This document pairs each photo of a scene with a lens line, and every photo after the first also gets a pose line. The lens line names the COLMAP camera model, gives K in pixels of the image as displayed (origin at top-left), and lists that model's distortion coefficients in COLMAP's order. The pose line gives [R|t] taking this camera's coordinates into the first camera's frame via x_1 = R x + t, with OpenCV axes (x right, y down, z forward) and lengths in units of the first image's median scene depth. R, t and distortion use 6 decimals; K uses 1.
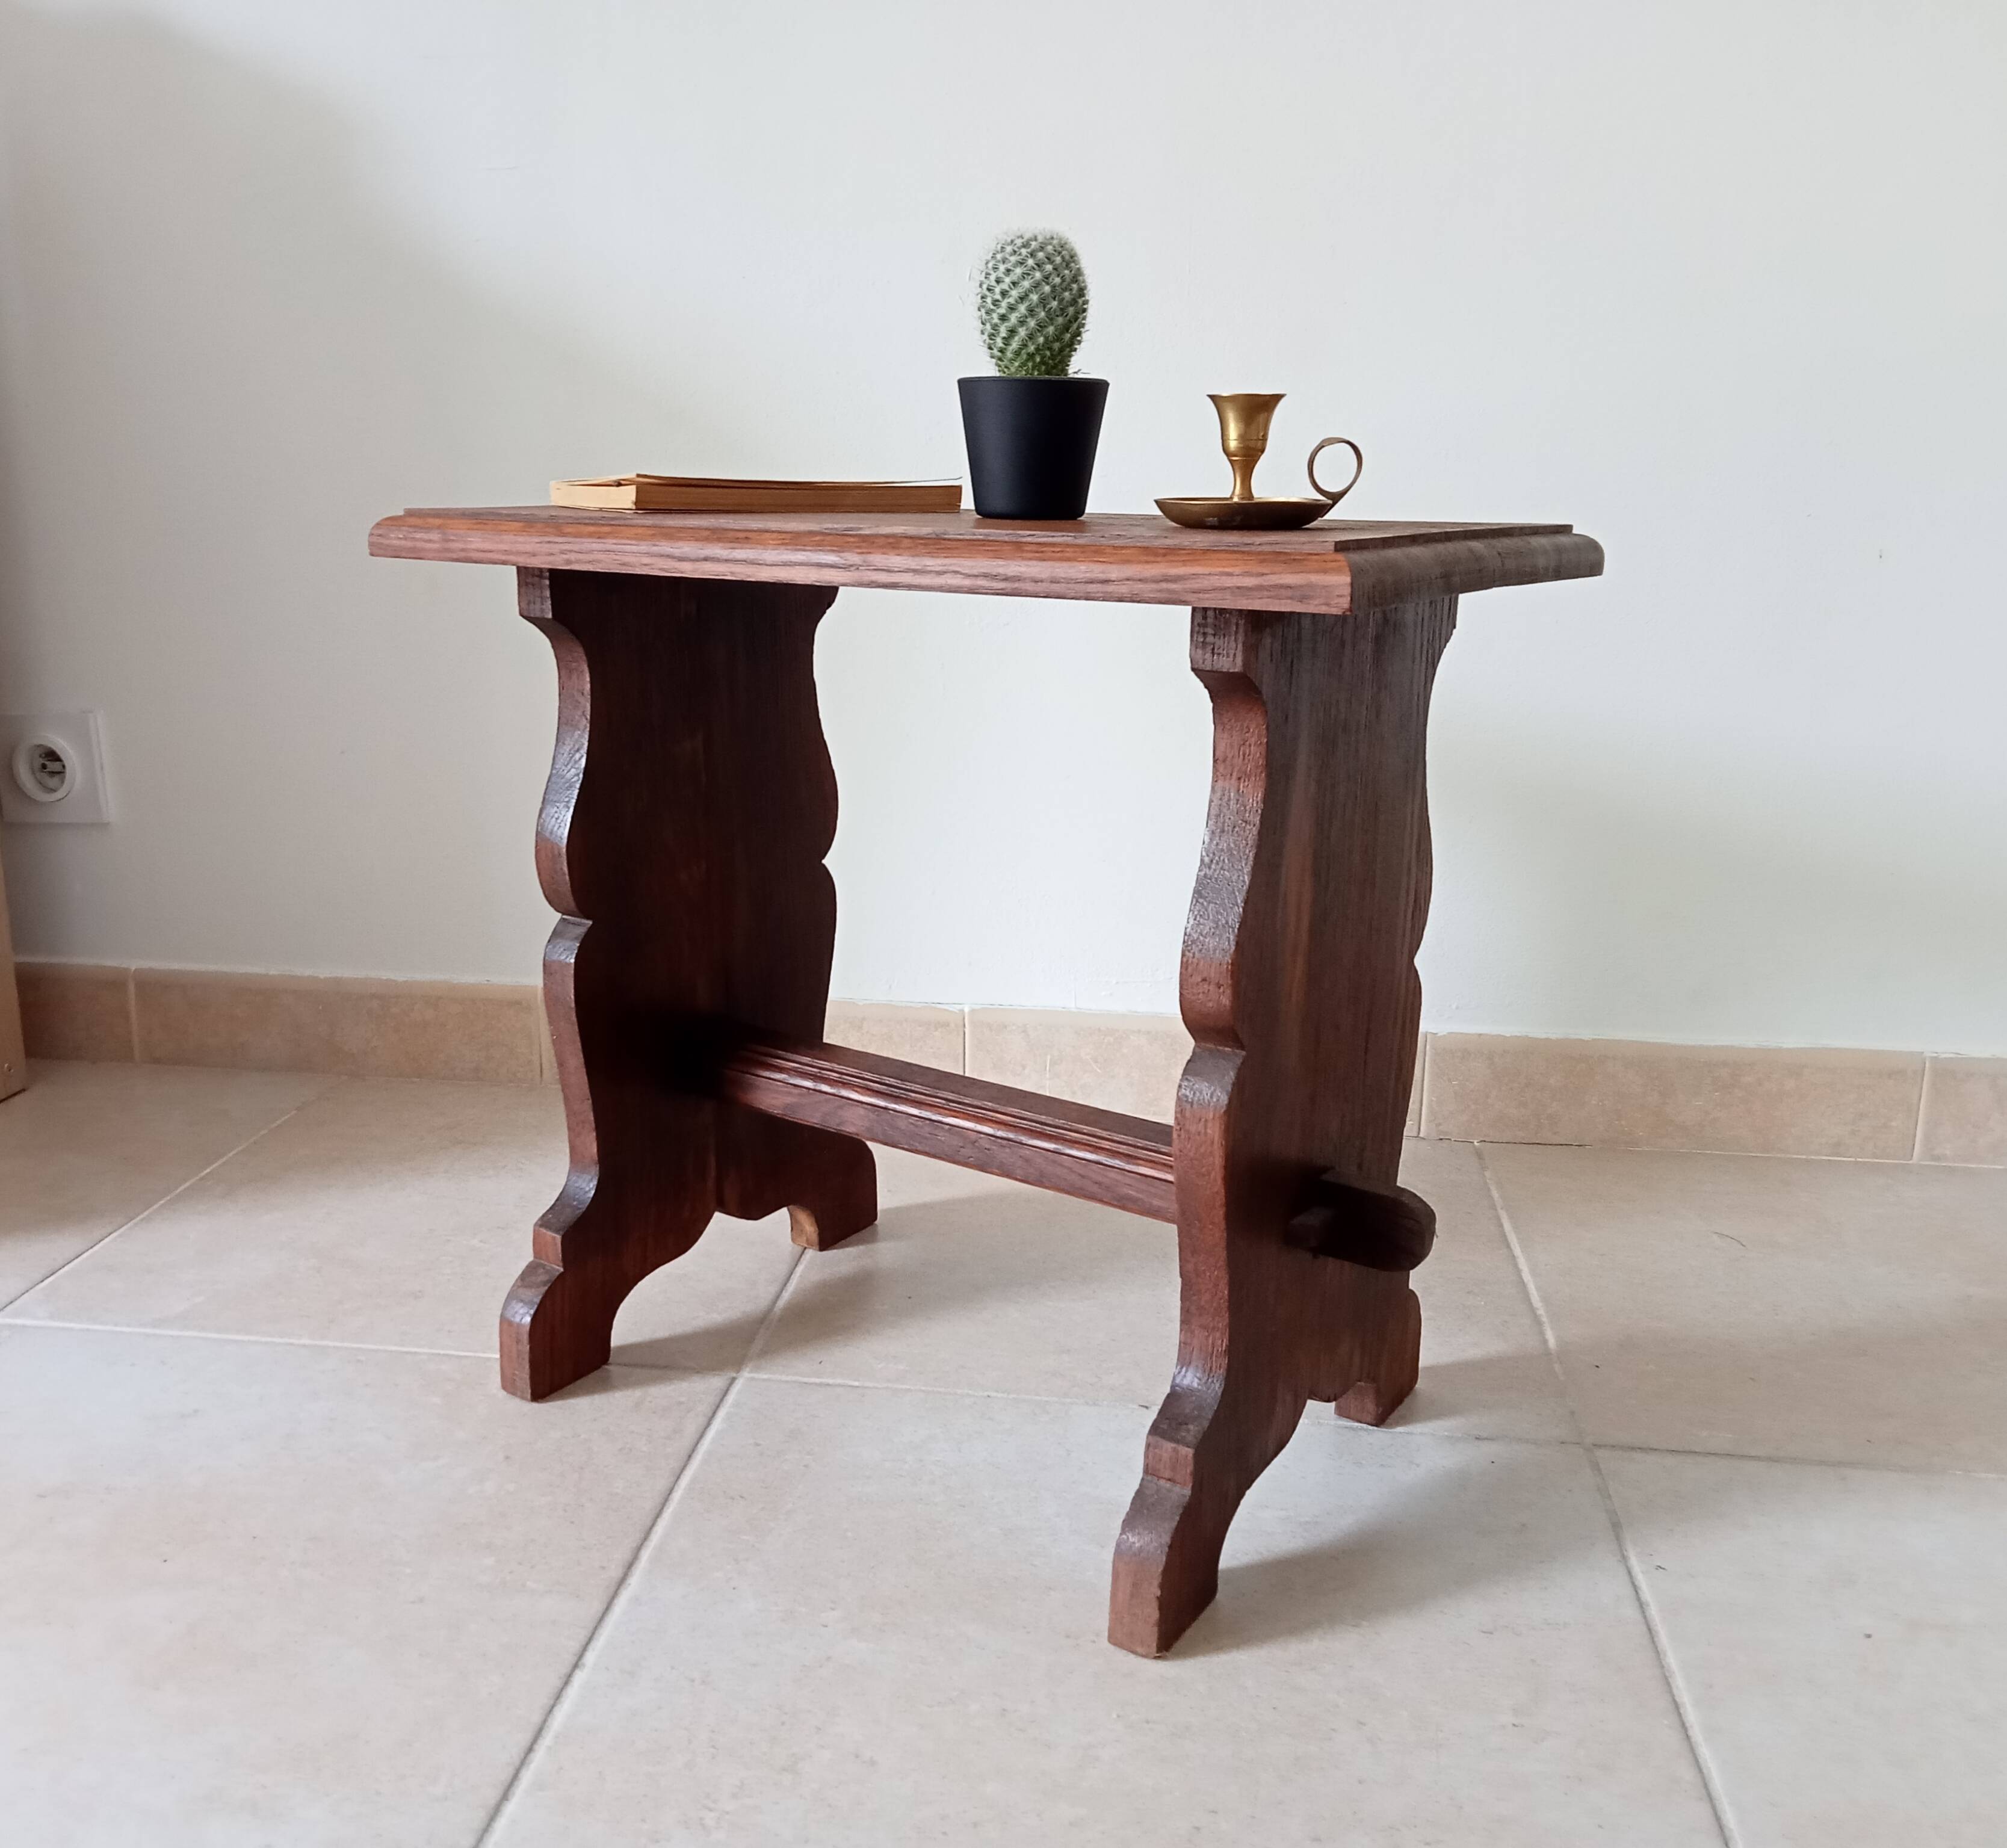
lens RADIAL K [[1745.3, 0, 973.9], [0, 1745.3, 912.9], [0, 0, 1]] dist [0.041557, -0.058821]
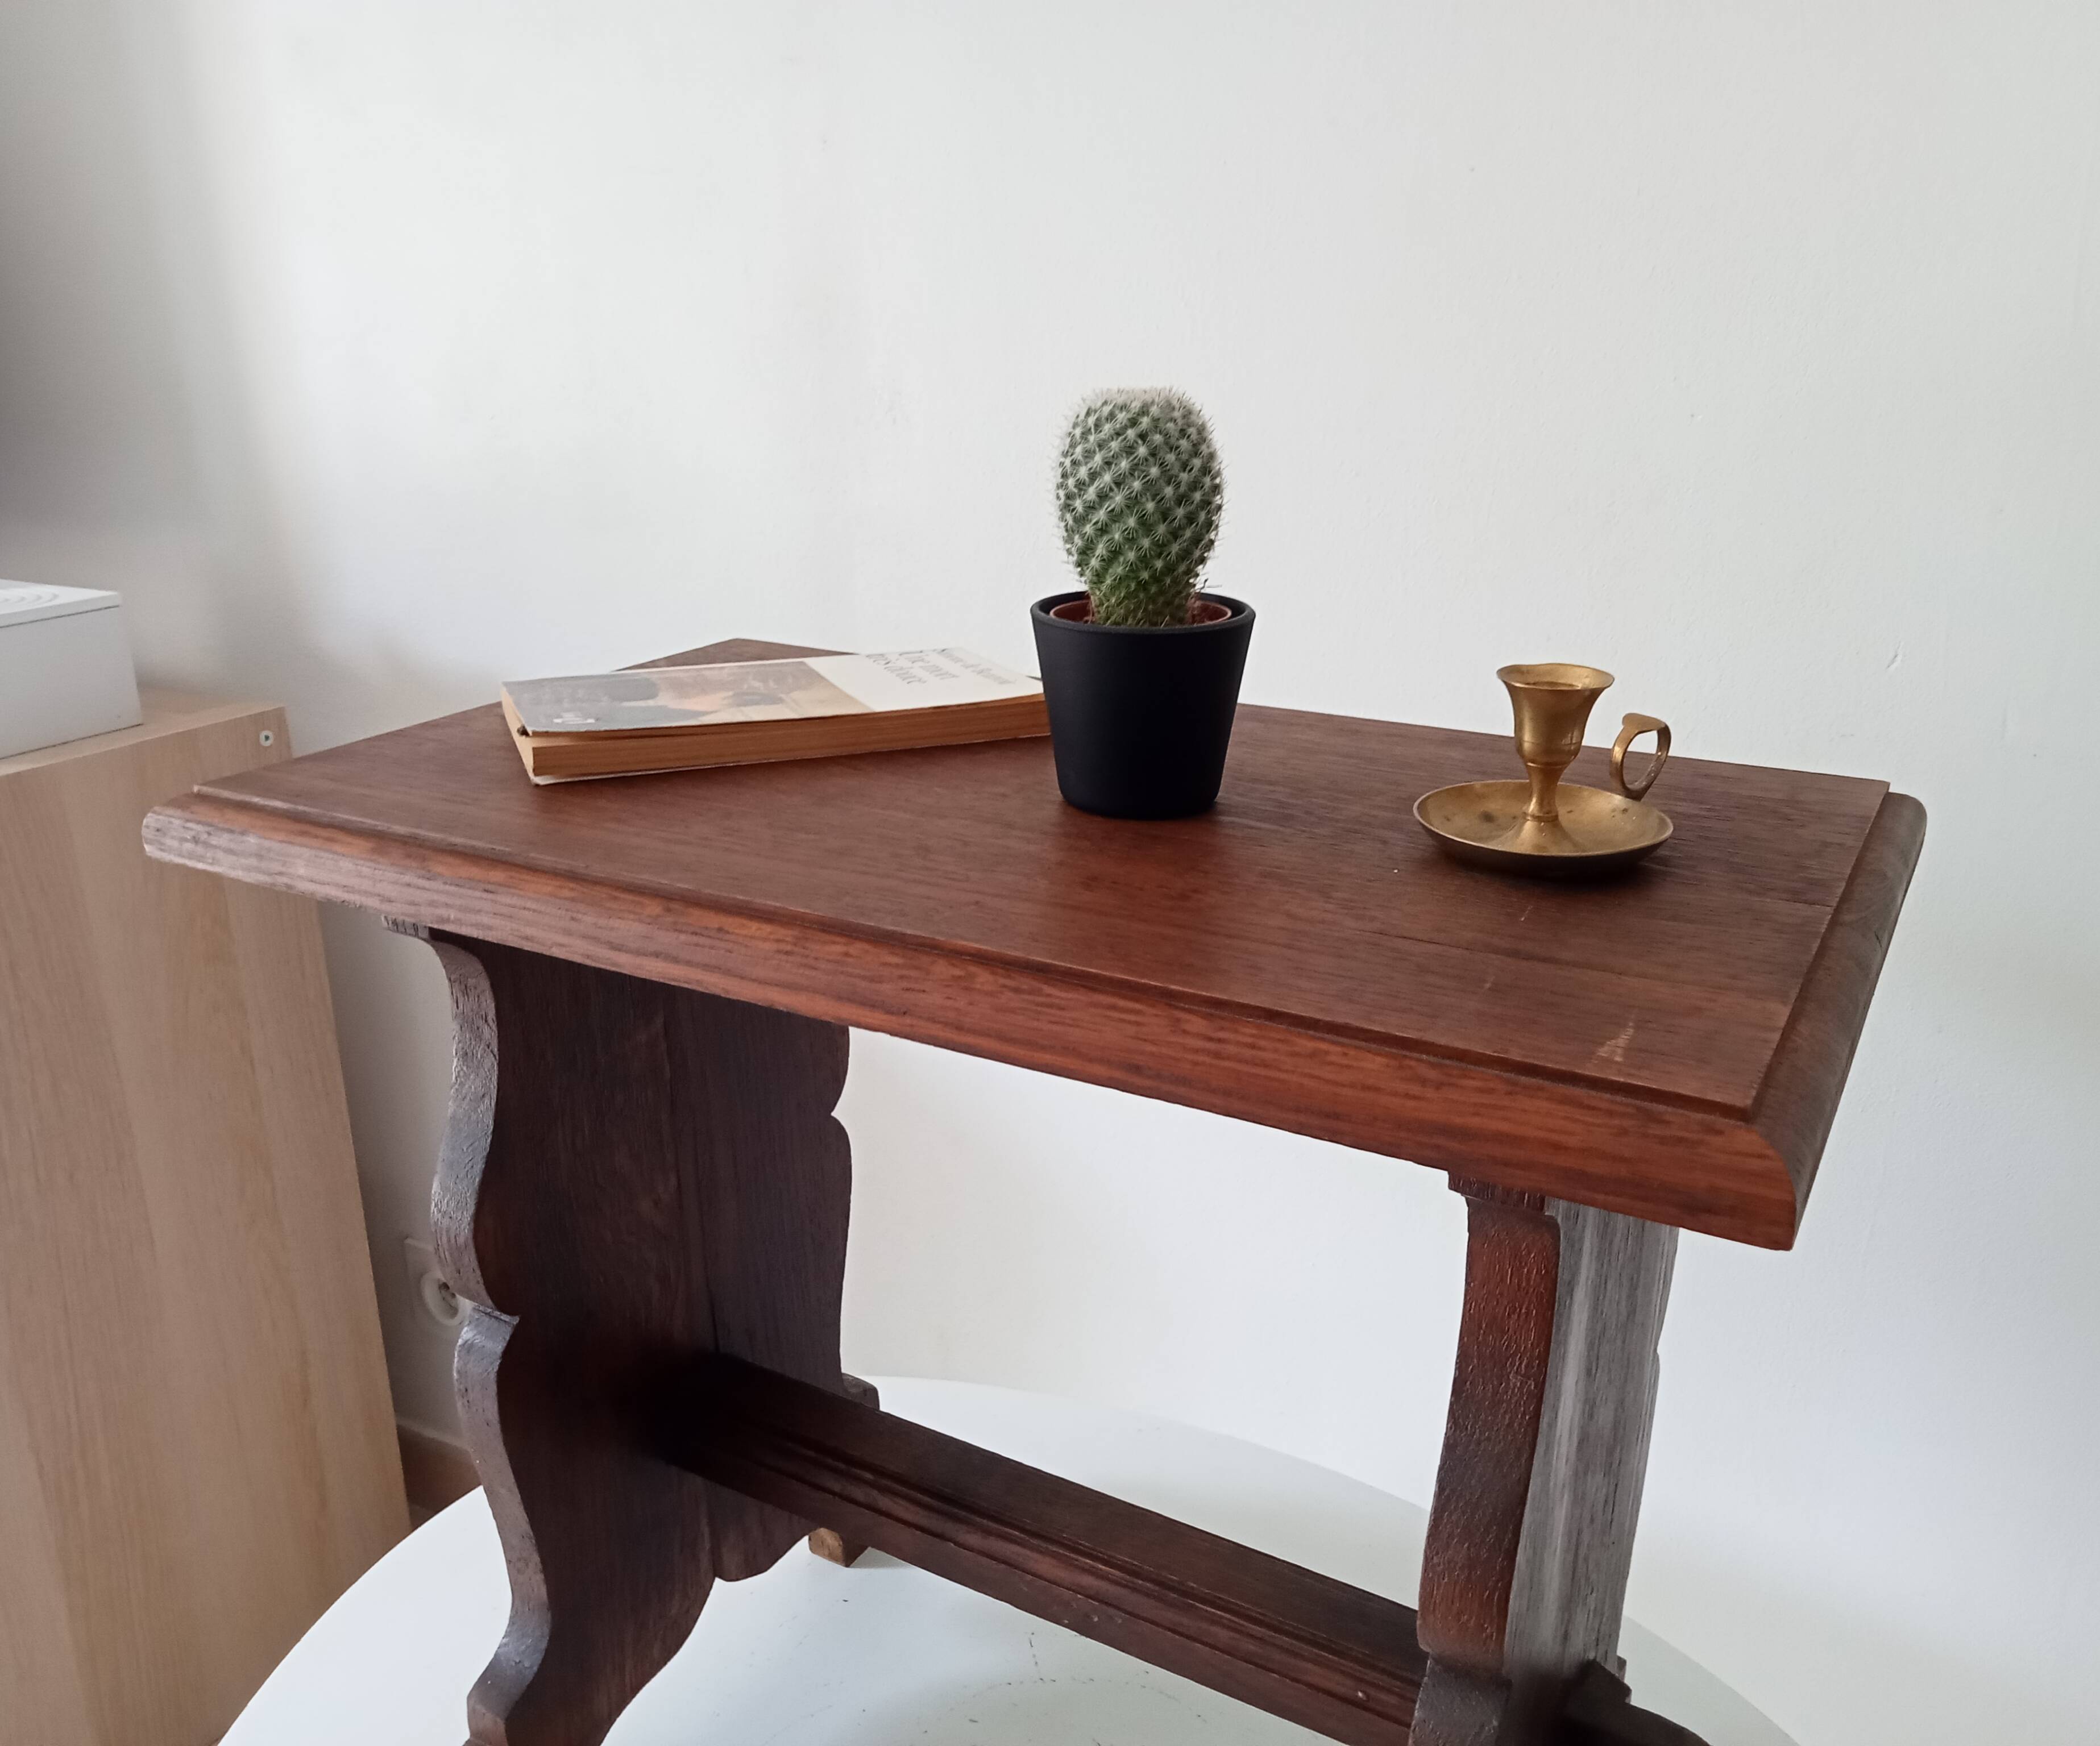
lens RADIAL K [[1721.3, 0, 1090.9], [0, 1721.3, 879.5], [0, 0, 1]] dist [0.004178, 0.003262]
pose [[0.995677, -0.038814, 0.084388, -0.043941], [0.030836, 0.995107, 0.093865, -0.259715], [-0.087619, -0.090857, 0.992002, 0.338004]]
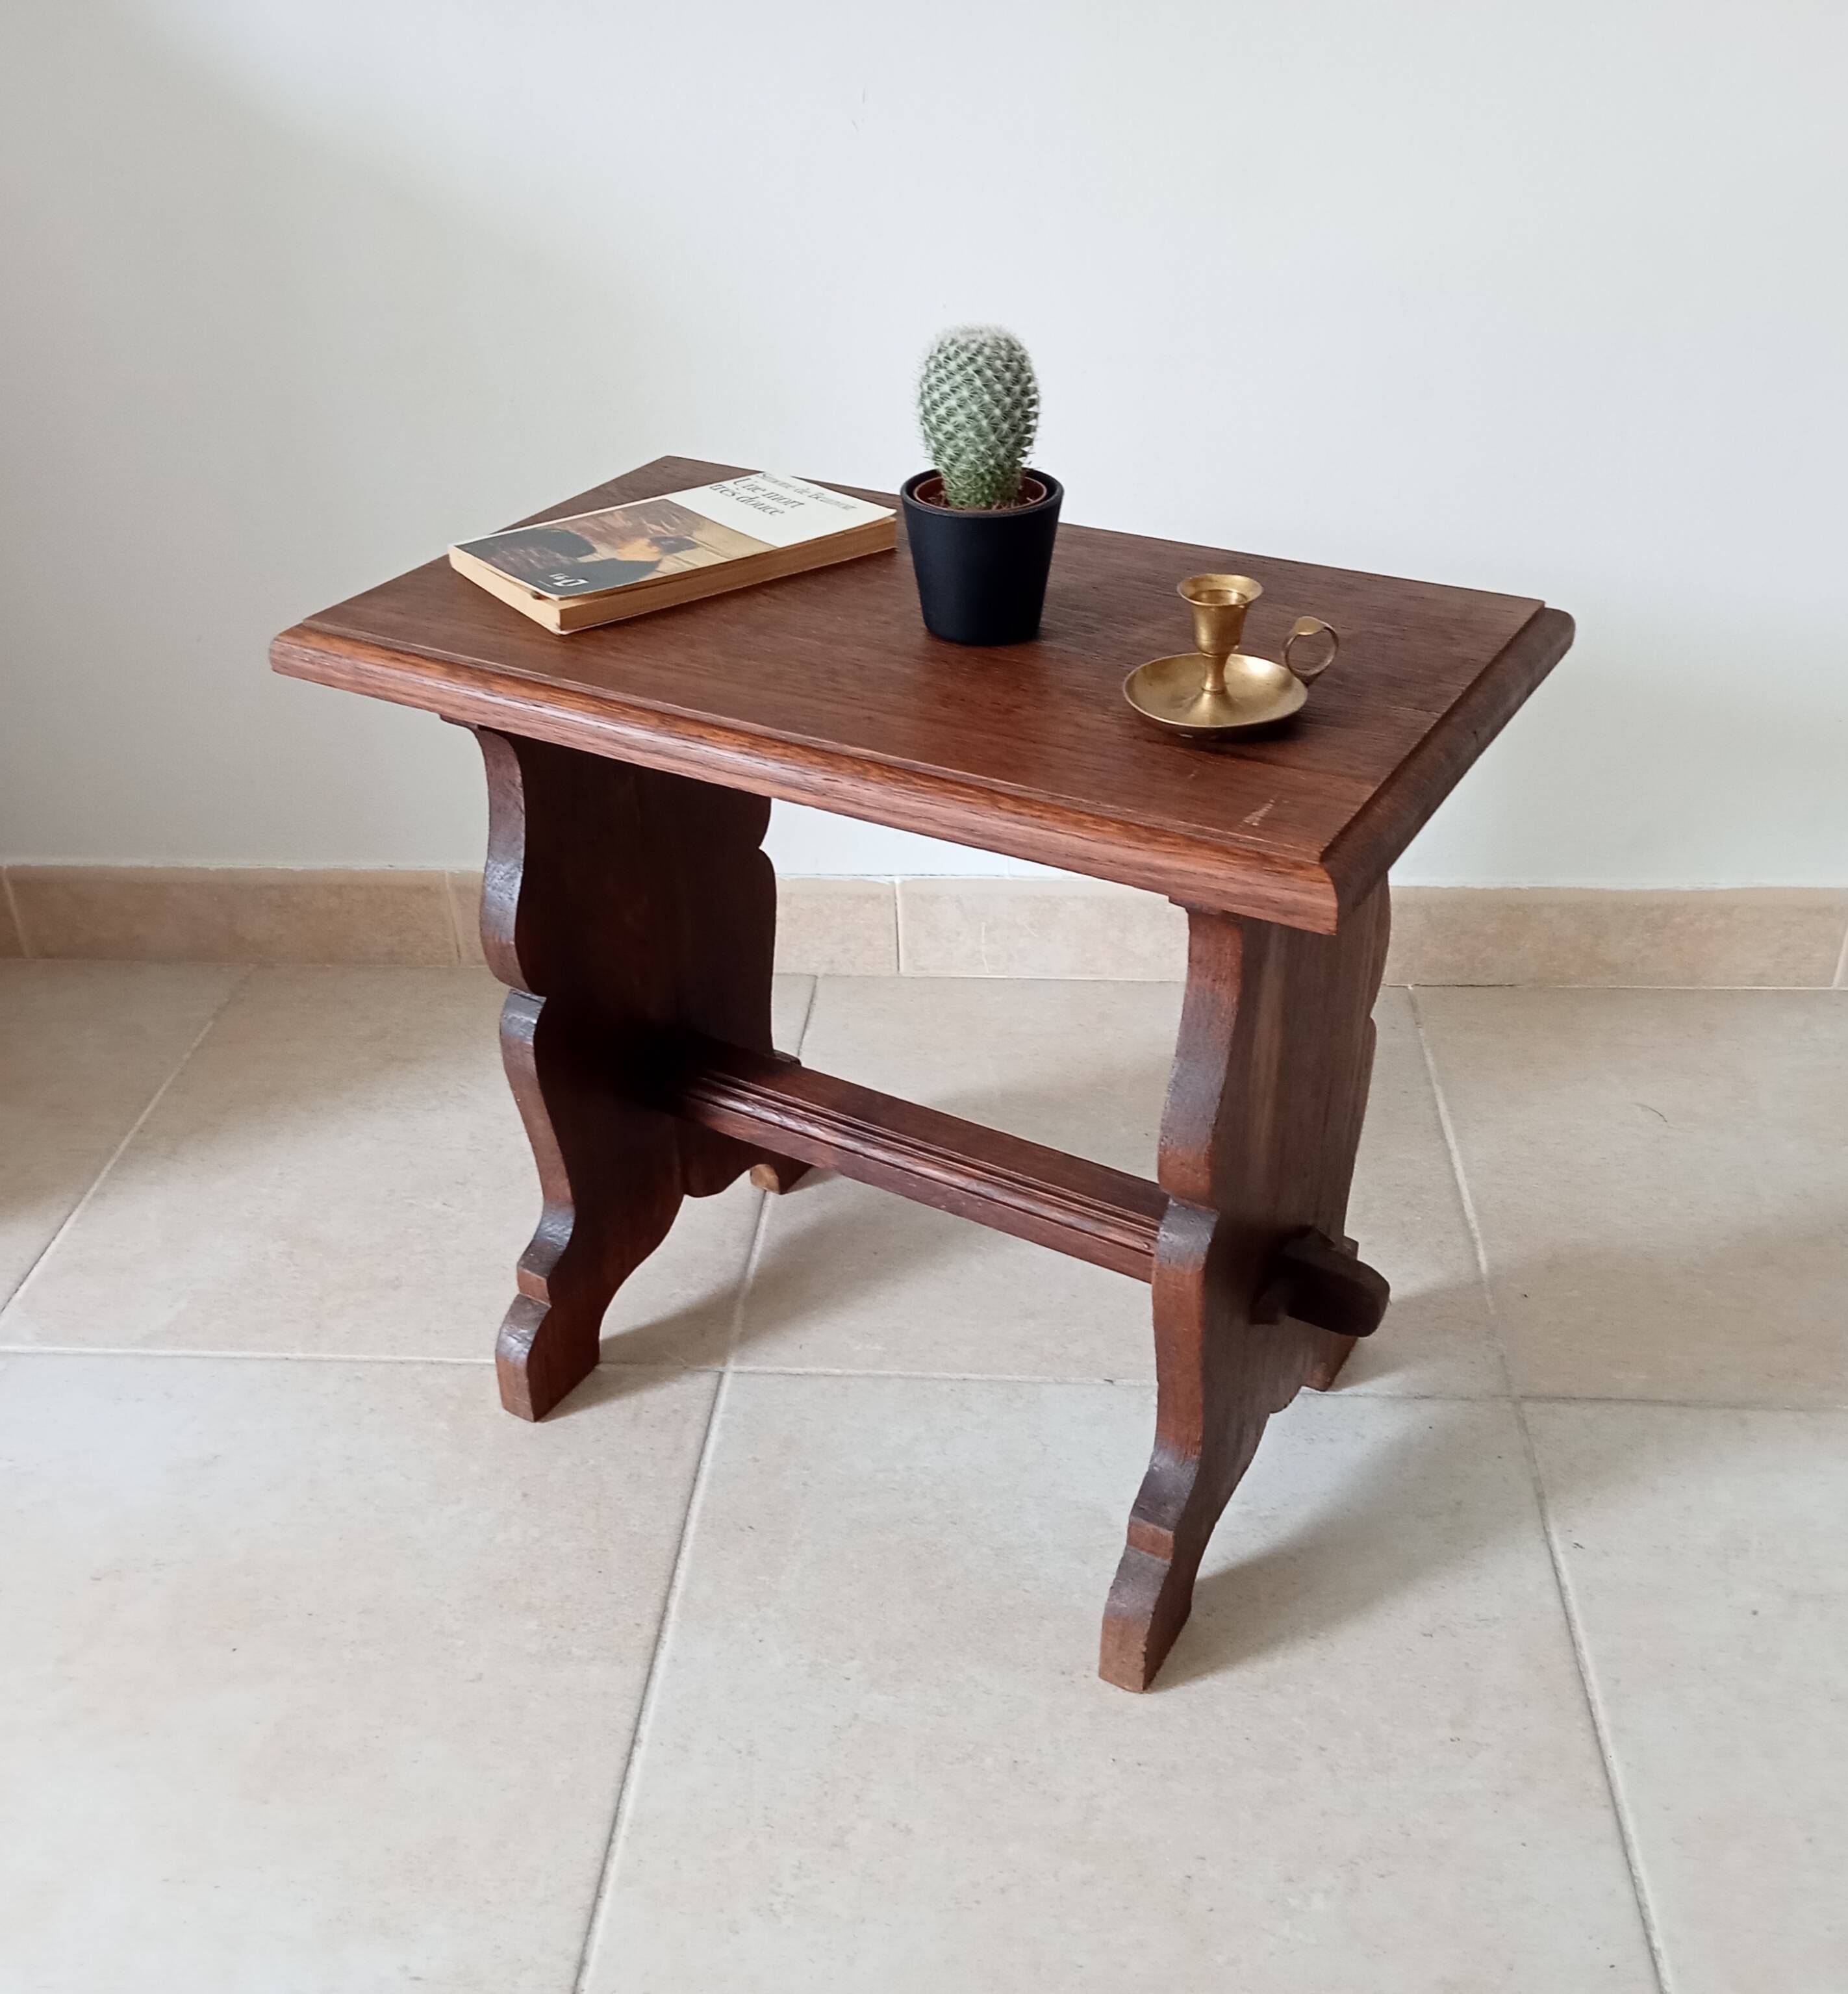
lens RADIAL K [[1882.5, 0, 947.5], [0, 1882.5, 955.7], [0, 0, 1]] dist [0.055476, -0.094379]
pose [[0.997180, -0.060181, 0.044843, -0.044015], [0.044536, 0.955423, 0.291861, -0.358114], [-0.060409, -0.289041, 0.955409, -0.027380]]
